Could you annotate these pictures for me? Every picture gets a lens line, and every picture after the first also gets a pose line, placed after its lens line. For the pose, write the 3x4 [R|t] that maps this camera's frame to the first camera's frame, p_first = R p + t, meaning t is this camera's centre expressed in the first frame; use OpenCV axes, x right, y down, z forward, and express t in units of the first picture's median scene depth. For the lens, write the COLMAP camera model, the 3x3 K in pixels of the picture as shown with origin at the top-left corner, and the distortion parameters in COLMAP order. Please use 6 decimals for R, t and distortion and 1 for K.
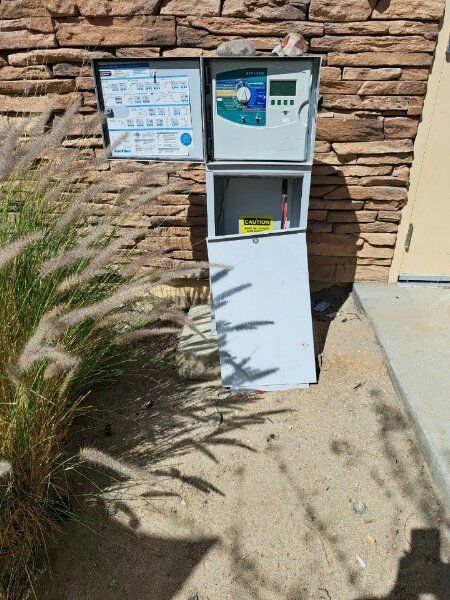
lens RADIAL K [[447.2, 0, 225.0], [0, 447.2, 300.0], [0, 0, 1]] dist [-0.007556, -0.004413]
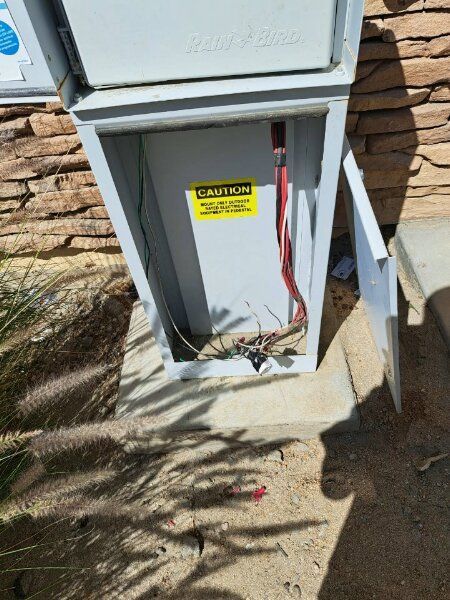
lens RADIAL K [[447.2, 0, 225.0], [0, 447.2, 300.0], [0, 0, 1]] dist [-0.007556, -0.004413]
pose [[0.992787, -0.119175, -0.013052, 0.058680], [0.115491, 0.921476, 0.370868, -0.219346], [-0.032171, -0.369701, 0.928594, 0.462303]]
